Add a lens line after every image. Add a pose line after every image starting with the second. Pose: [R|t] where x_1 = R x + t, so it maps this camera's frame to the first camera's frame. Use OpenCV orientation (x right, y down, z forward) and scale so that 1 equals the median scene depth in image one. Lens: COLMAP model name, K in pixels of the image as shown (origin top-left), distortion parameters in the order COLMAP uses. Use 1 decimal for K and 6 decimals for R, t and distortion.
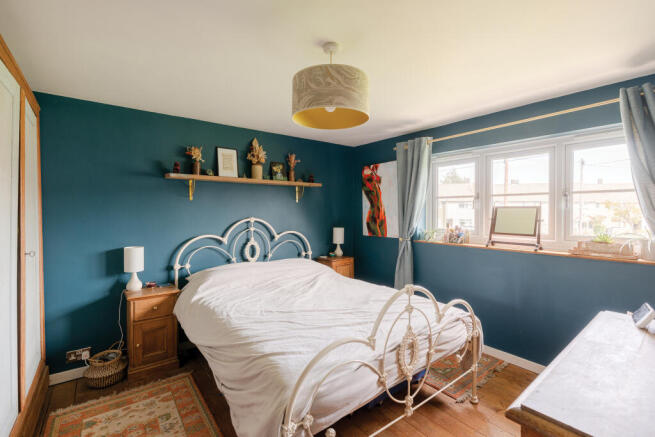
lens RADIAL K [[290.0, 0, 326.0], [0, 290.0, 215.3], [0, 0, 1]] dist [-0.002272, 0.001173]
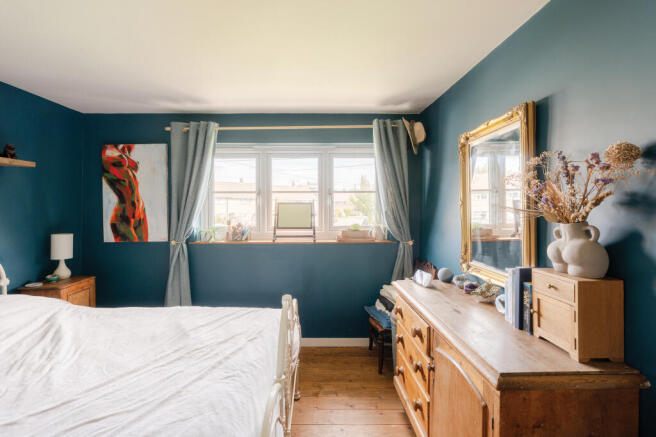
lens RADIAL K [[301.3, 0, 312.4], [0, 301.3, 206.0], [0, 0, 1]] dist [-0.002399, 0.000528]
pose [[0.617137, -0.001554, 0.786854, -0.161756], [0.015988, 0.999816, -0.010566, -0.003634], [-0.786693, 0.019101, 0.617048, 0.184243]]
